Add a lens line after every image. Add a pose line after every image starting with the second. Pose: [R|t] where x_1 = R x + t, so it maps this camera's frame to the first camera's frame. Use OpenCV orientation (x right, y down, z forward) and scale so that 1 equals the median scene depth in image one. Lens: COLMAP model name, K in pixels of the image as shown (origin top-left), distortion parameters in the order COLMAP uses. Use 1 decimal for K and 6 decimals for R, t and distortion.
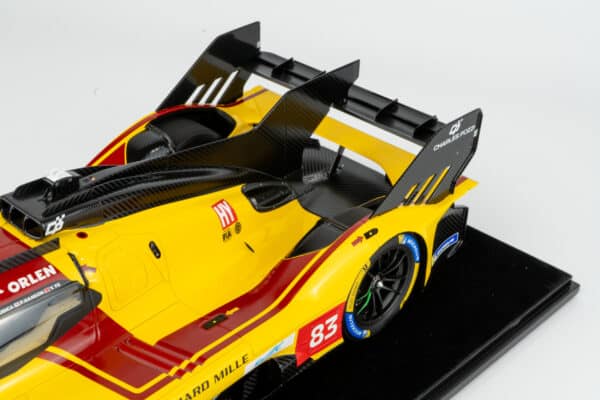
lens RADIAL K [[953.9, 0, 300.0], [0, 953.9, 200.0], [0, 0, 1]] dist [0.031356, 0.093986]
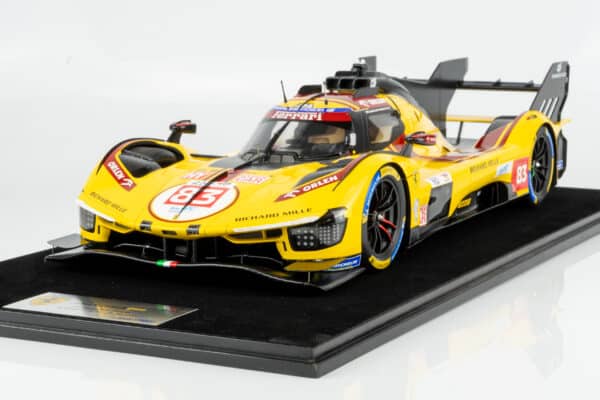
lens RADIAL K [[1404.6, 0, 300.0], [0, 1404.6, 200.0], [0, 0, 1]] dist [-0.003161, -0.090753]
pose [[0.962031, -0.069088, 0.264052, -0.898647], [0.166850, 0.914482, -0.368623, 0.935060], [-0.216004, 0.398684, 0.891287, -0.868182]]
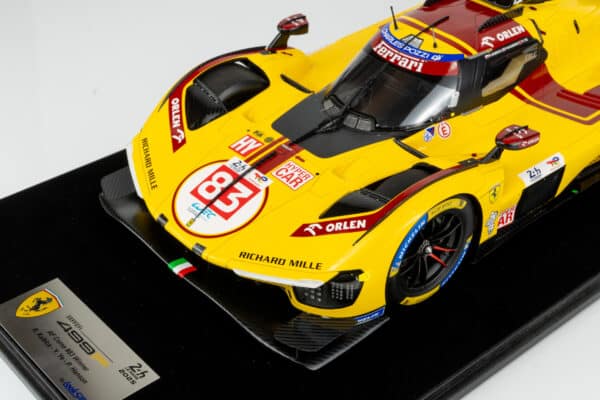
lens RADIAL K [[953.9, 0, 300.0], [0, 953.9, 200.0], [0, 0, 1]] dist [0.031356, 0.093986]
pose [[0.995053, 0.040357, -0.090778, -0.384758], [-0.034312, 0.997150, 0.067186, 0.205305], [0.093231, -0.063739, 0.993602, -0.332767]]
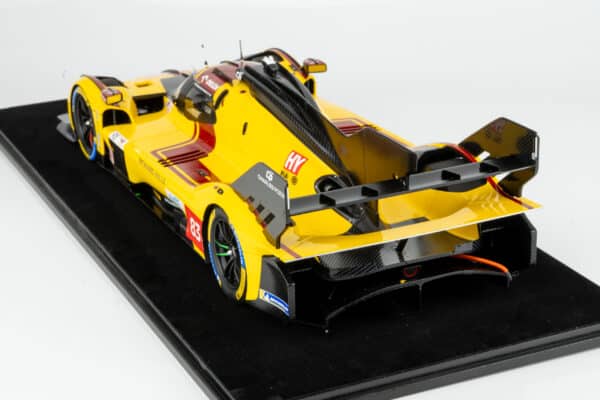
lens RADIAL K [[1196.1, 0, 300.0], [0, 1196.1, 200.0], [0, 0, 1]] dist [0.221747, 0.063099]
pose [[-0.295022, 0.402196, -0.866718, 1.453713], [-0.497585, 0.709715, 0.498712, -0.823777], [0.815703, 0.578397, -0.009255, 1.123489]]
